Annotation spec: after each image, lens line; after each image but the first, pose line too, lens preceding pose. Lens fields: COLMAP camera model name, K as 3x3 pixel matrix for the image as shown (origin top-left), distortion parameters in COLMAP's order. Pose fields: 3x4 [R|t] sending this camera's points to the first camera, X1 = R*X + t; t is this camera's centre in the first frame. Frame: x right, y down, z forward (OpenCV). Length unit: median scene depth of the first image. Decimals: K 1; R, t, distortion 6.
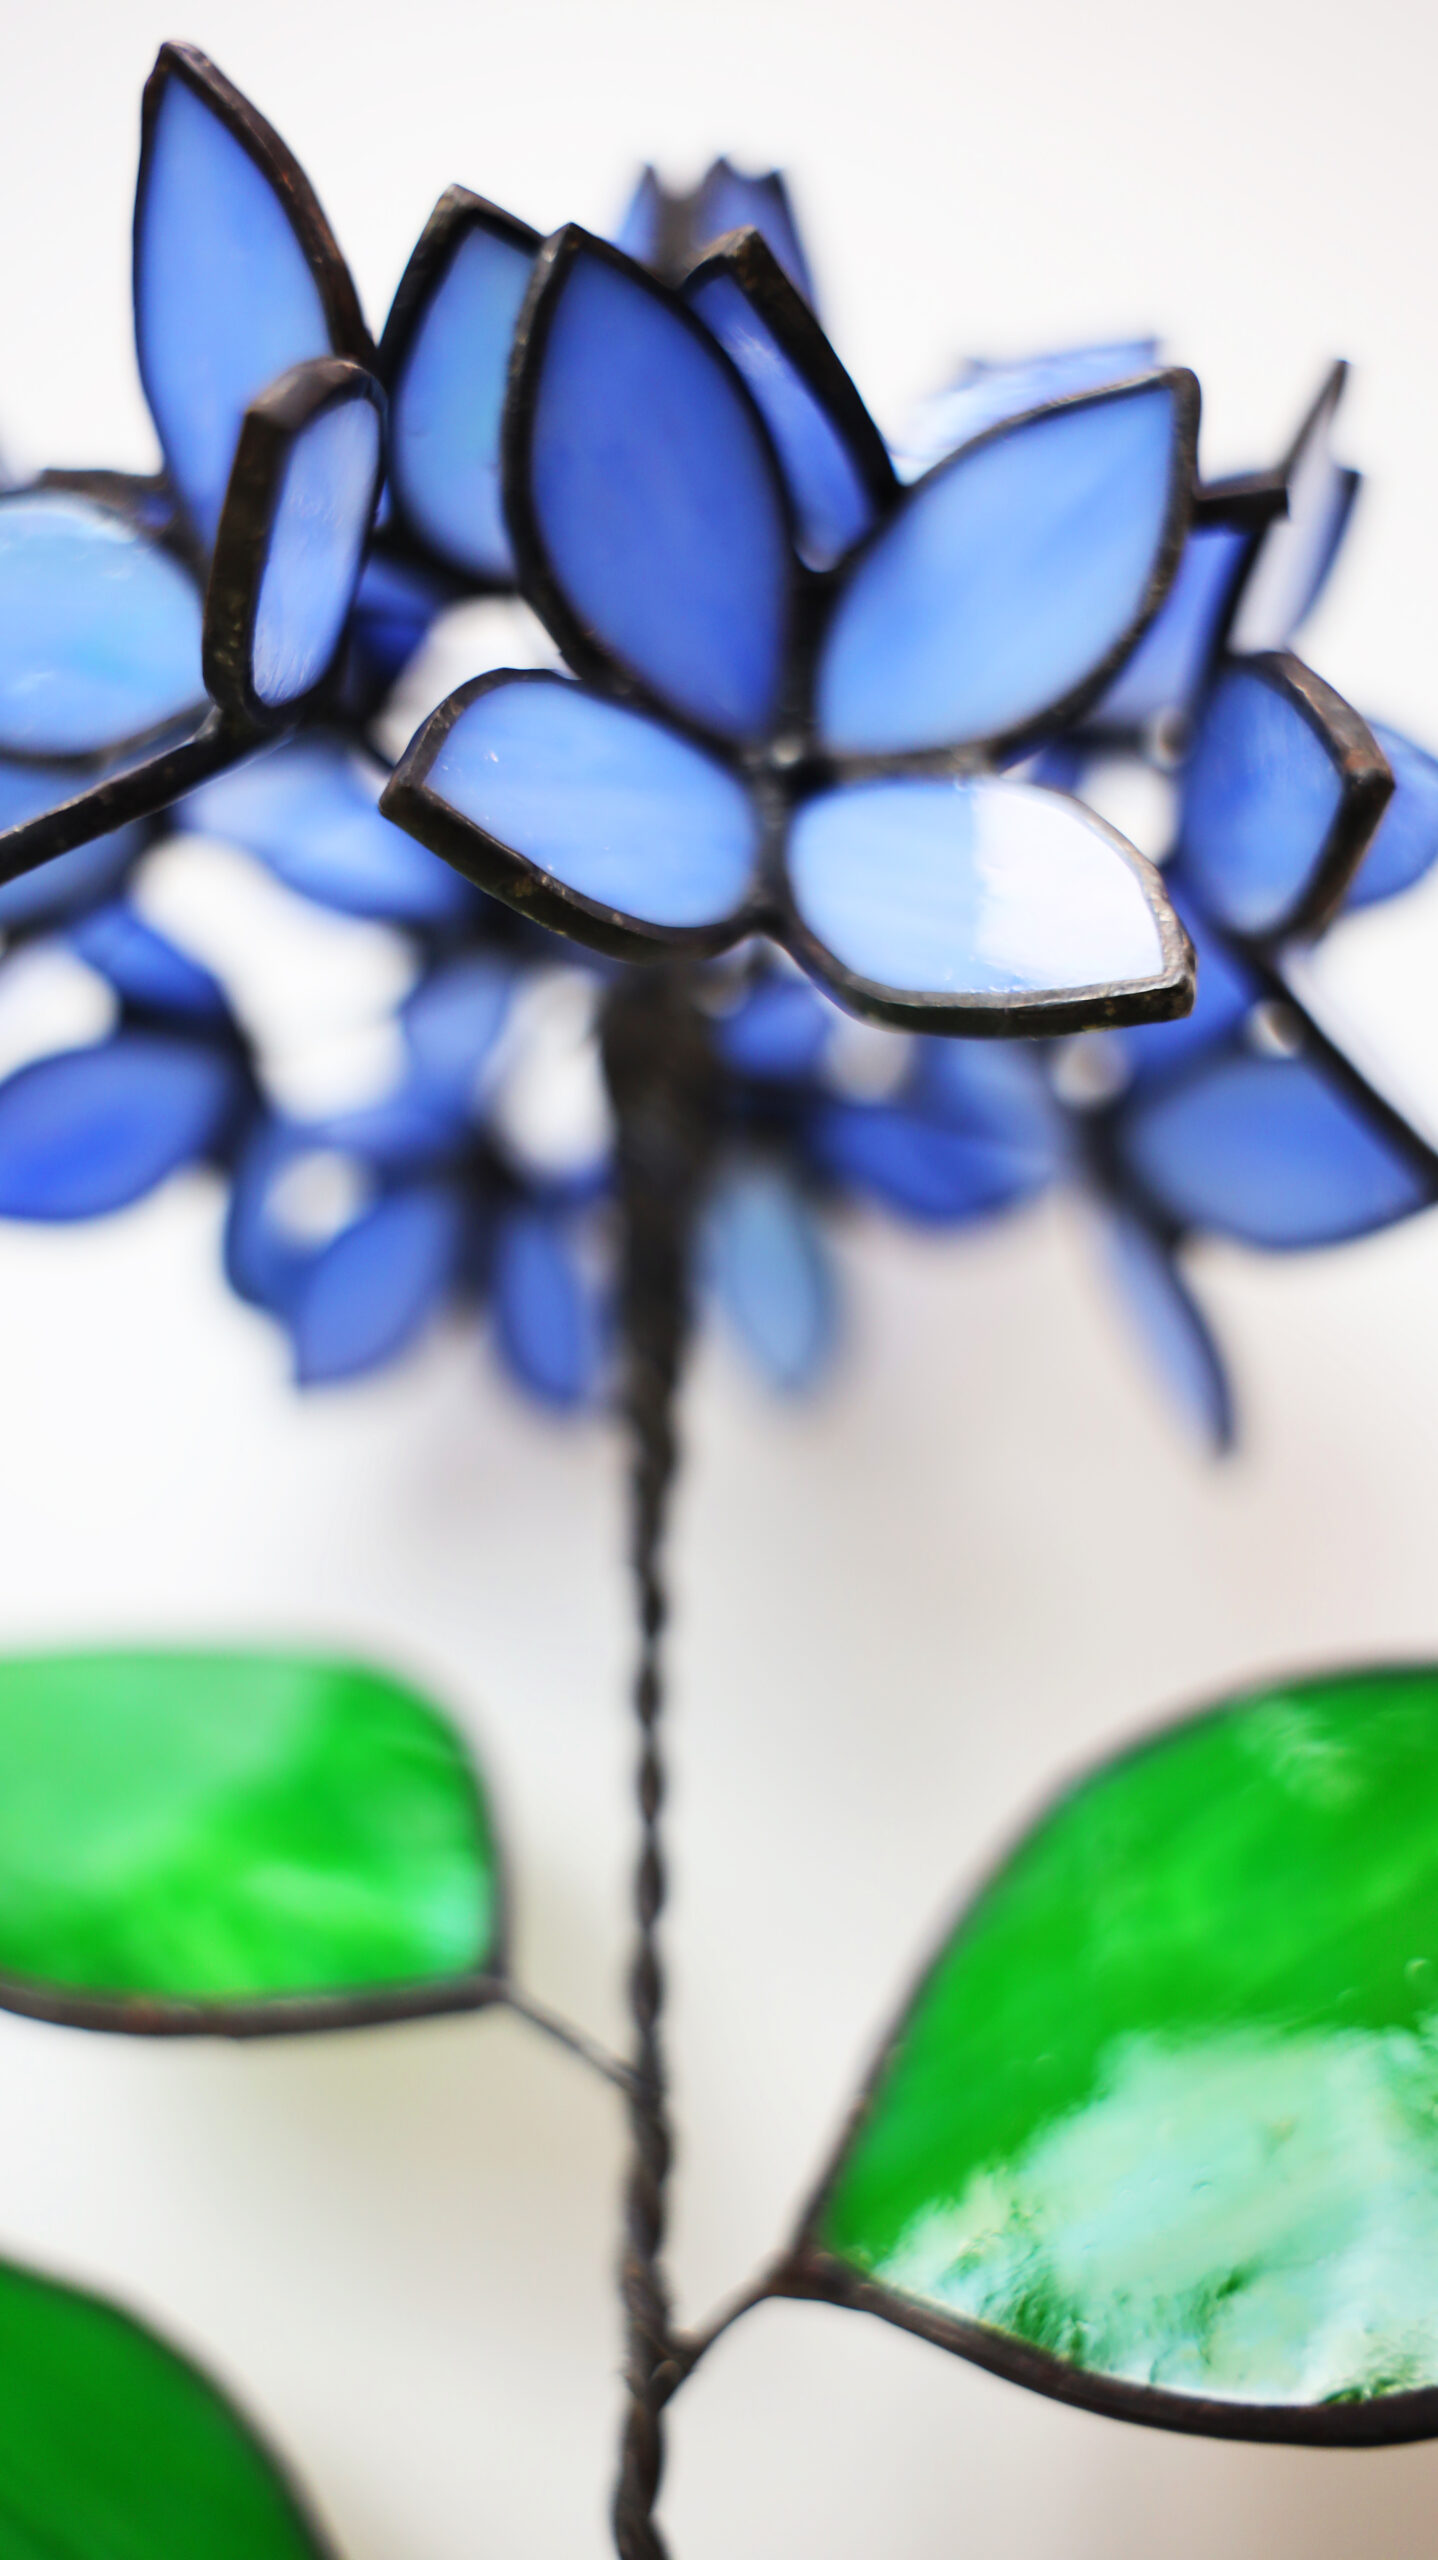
lens RADIAL K [[1748.5, 0, 699.0], [0, 1748.5, 1268.8], [0, 0, 1]] dist [-0.059432, 0.001312]
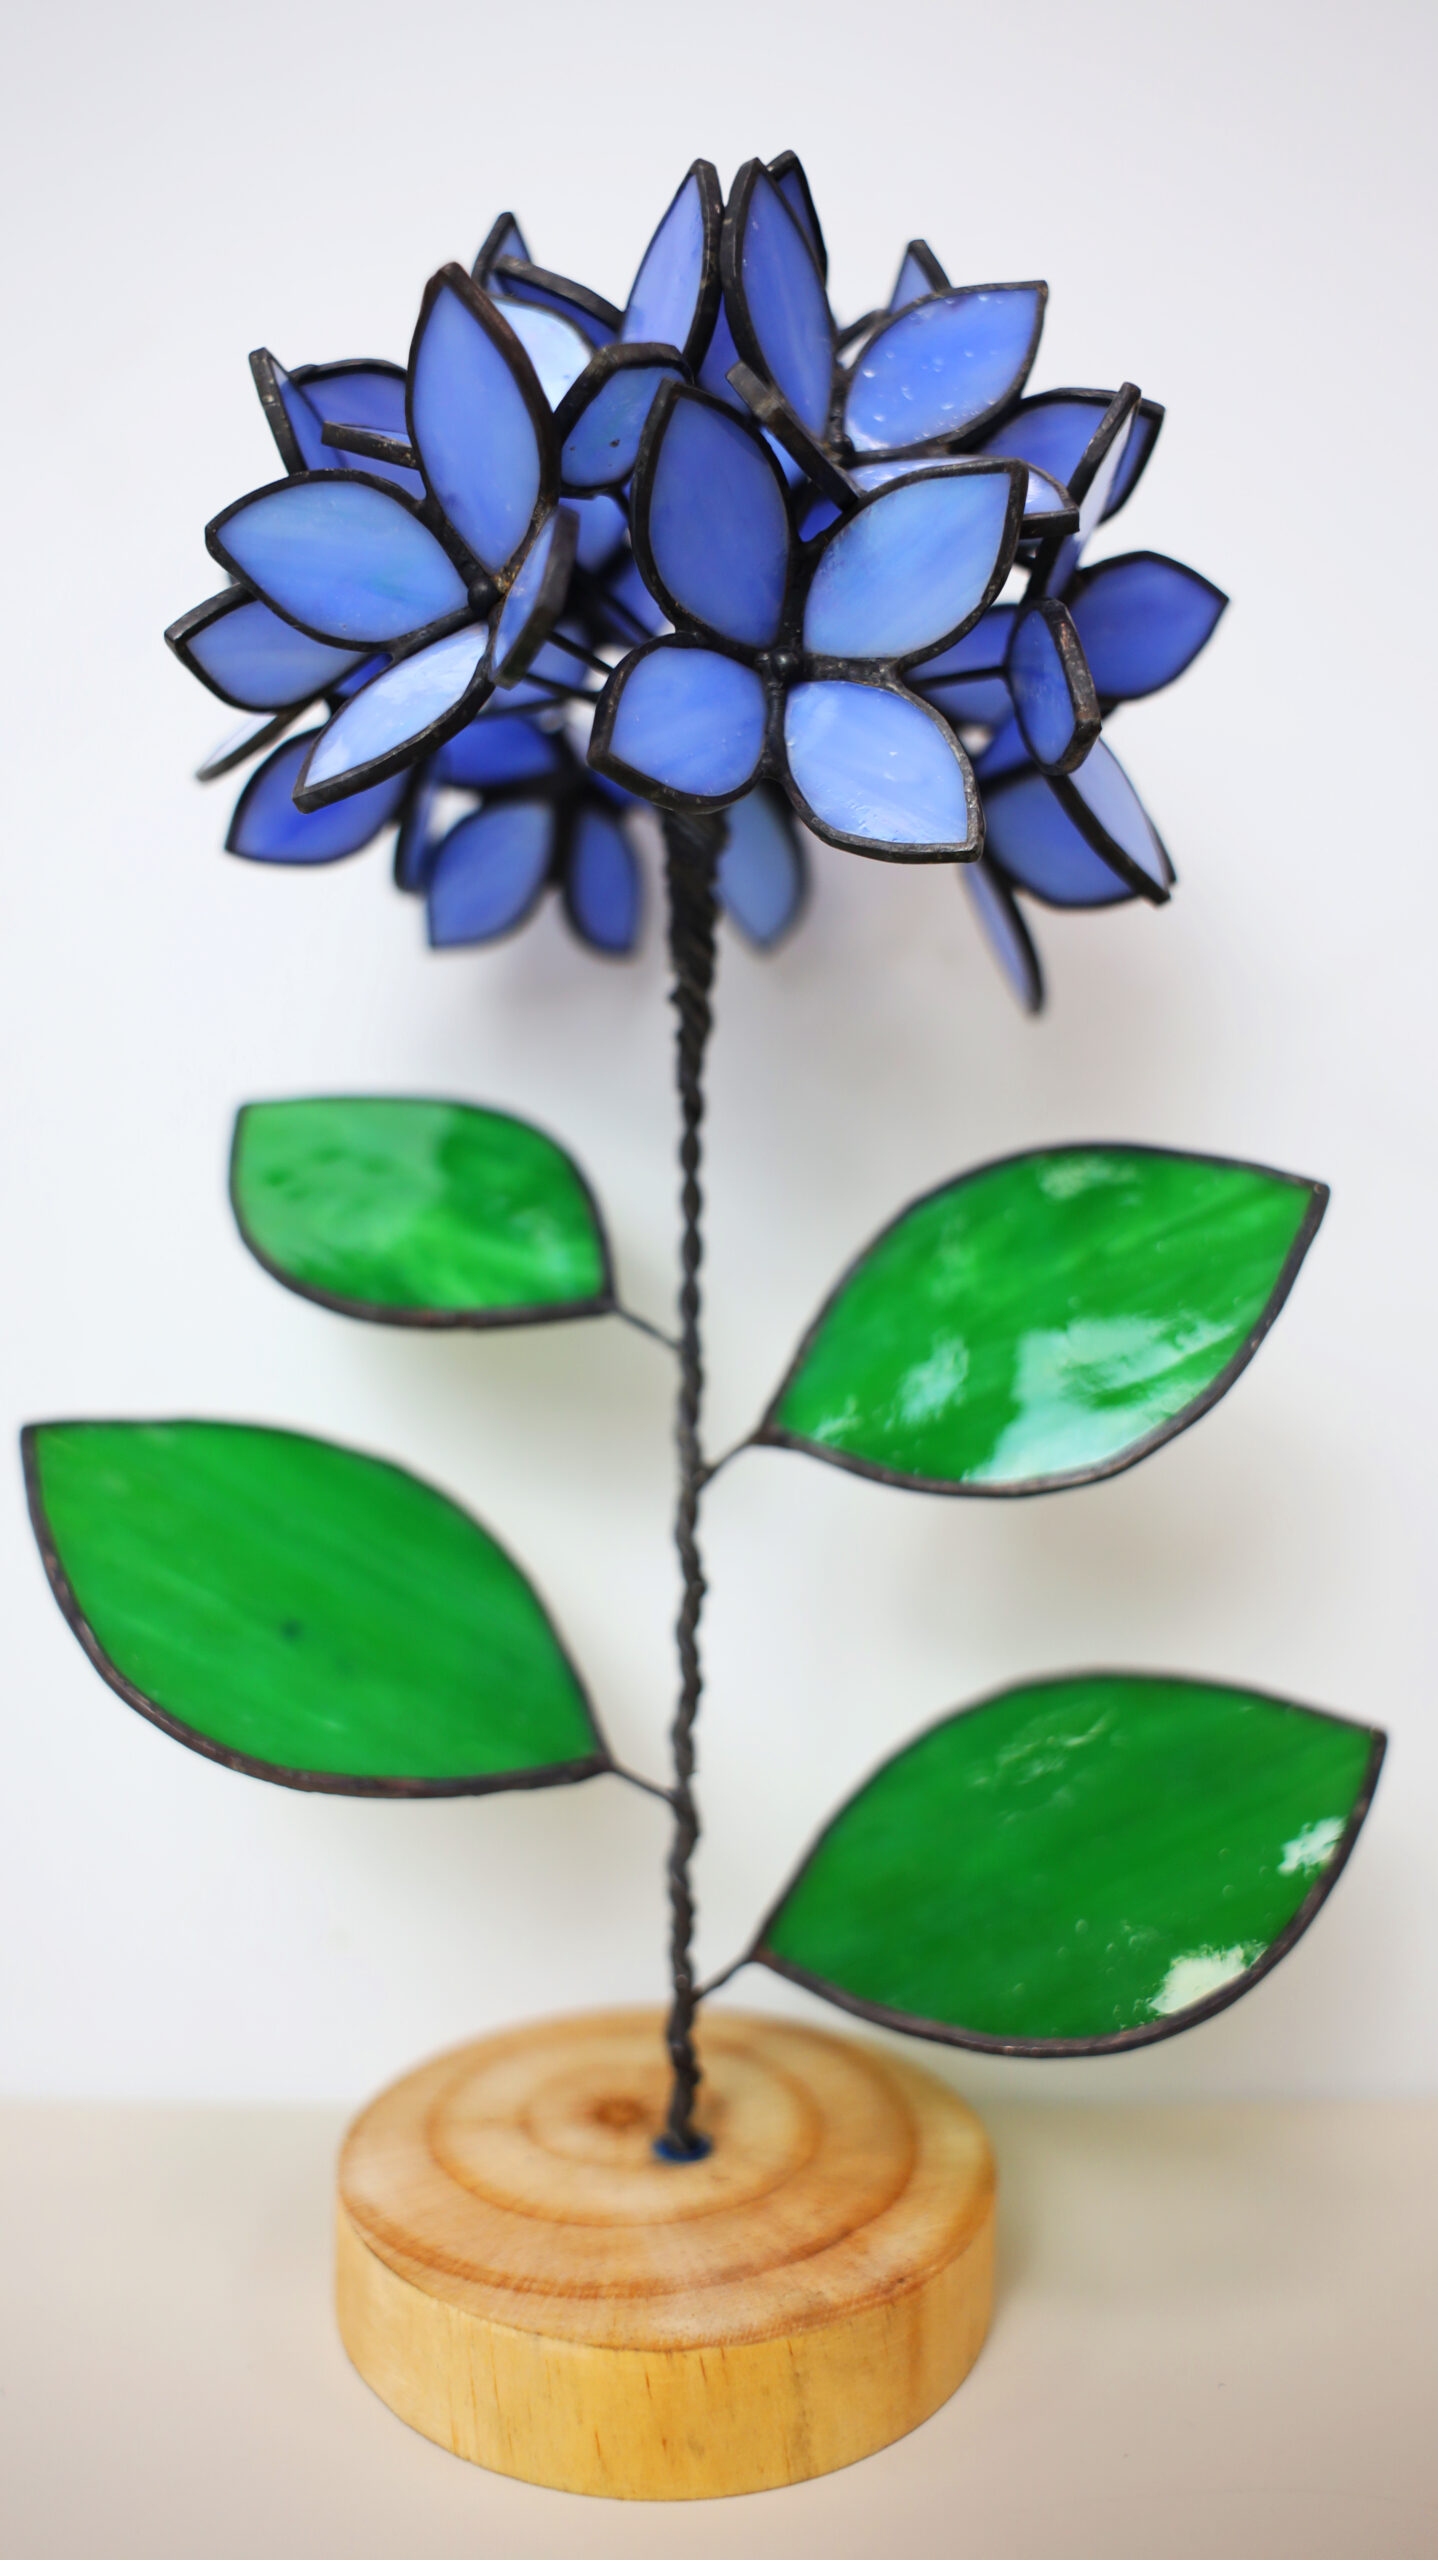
lens RADIAL K [[1722.3, 0, 721.8], [0, 1722.3, 1274.1], [0, 0, 1]] dist [-0.028581, -0.001126]
pose [[0.999183, 0.010198, 0.039107, -0.072992], [-0.023753, 0.931053, 0.364110, -0.336725], [-0.032698, -0.364741, 0.930535, -0.828358]]
